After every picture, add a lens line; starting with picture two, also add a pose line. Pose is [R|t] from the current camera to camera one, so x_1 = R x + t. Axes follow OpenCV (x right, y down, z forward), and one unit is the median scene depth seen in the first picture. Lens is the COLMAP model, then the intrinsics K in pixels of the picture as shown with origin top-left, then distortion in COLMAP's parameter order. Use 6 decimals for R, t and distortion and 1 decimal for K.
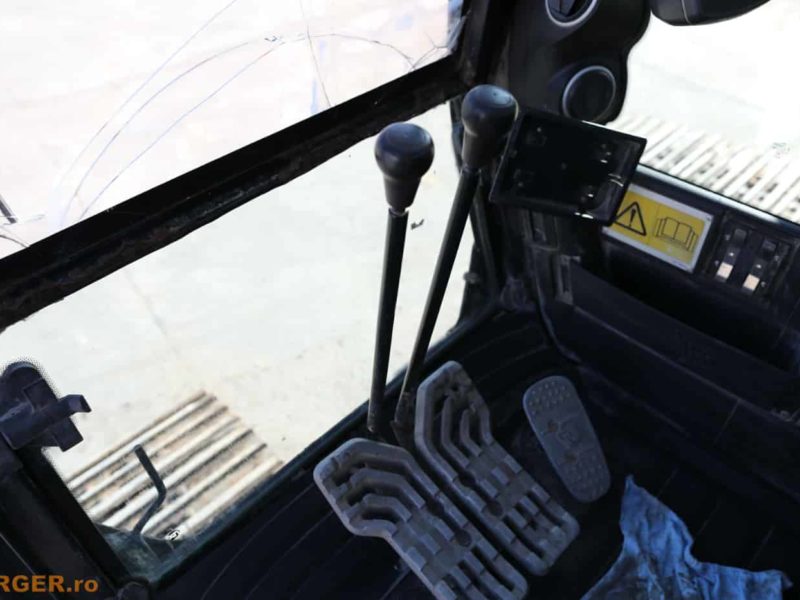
lens RADIAL K [[617.8, 0, 400.0], [0, 617.8, 300.0], [0, 0, 1]] dist [-0.002156, -0.000981]
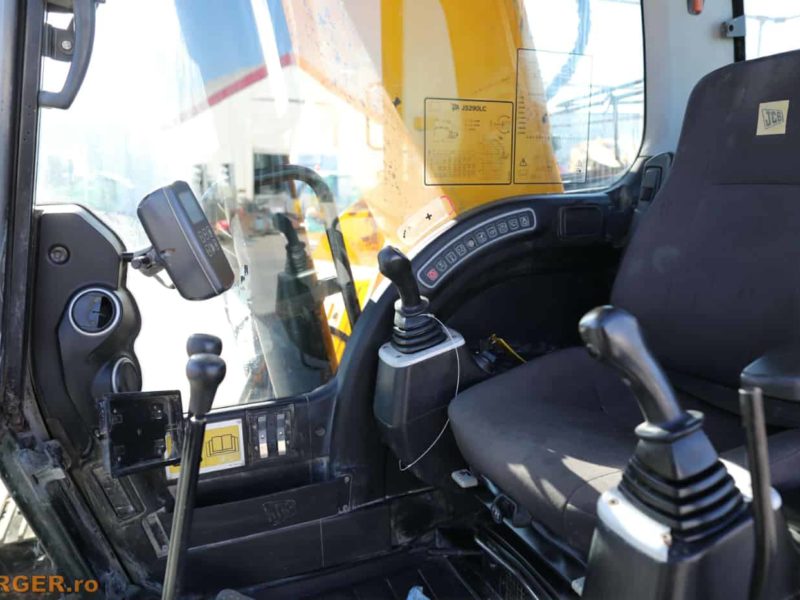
lens RADIAL K [[617.8, 0, 400.0], [0, 617.8, 300.0], [0, 0, 1]] dist [-0.002156, -0.000981]
pose [[0.378323, -0.179976, 0.908009, -0.609440], [0.625794, 0.772529, -0.107615, 0.038392], [-0.682095, 0.608940, 0.404894, -0.016076]]
